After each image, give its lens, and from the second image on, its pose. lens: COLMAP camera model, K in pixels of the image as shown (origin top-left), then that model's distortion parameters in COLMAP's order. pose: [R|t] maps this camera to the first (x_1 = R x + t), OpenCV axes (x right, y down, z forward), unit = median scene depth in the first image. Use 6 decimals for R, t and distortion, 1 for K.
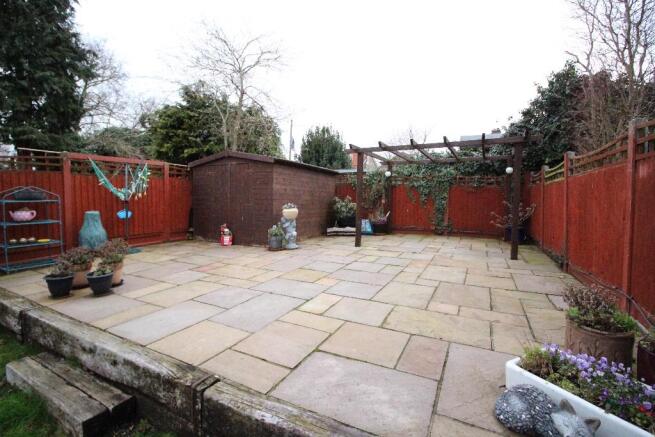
lens RADIAL K [[304.0, 0, 327.1], [0, 304.0, 218.1], [0, 0, 1]] dist [0.001682, 0.000147]
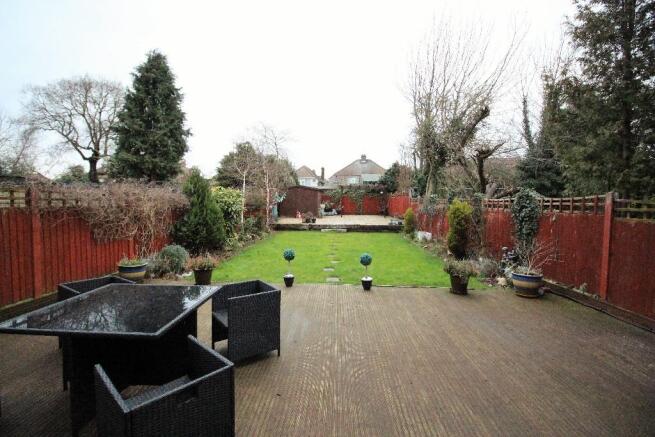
lens RADIAL K [[304.0, 0, 327.3], [0, 304.0, 216.9], [0, 0, 1]] dist [0.001682, 0.000147]
pose [[0.916834, -0.018279, 0.398850, -1.105607], [0.014577, 0.999818, 0.012313, 0.043912], [-0.399003, -0.005475, 0.916933, -1.564323]]
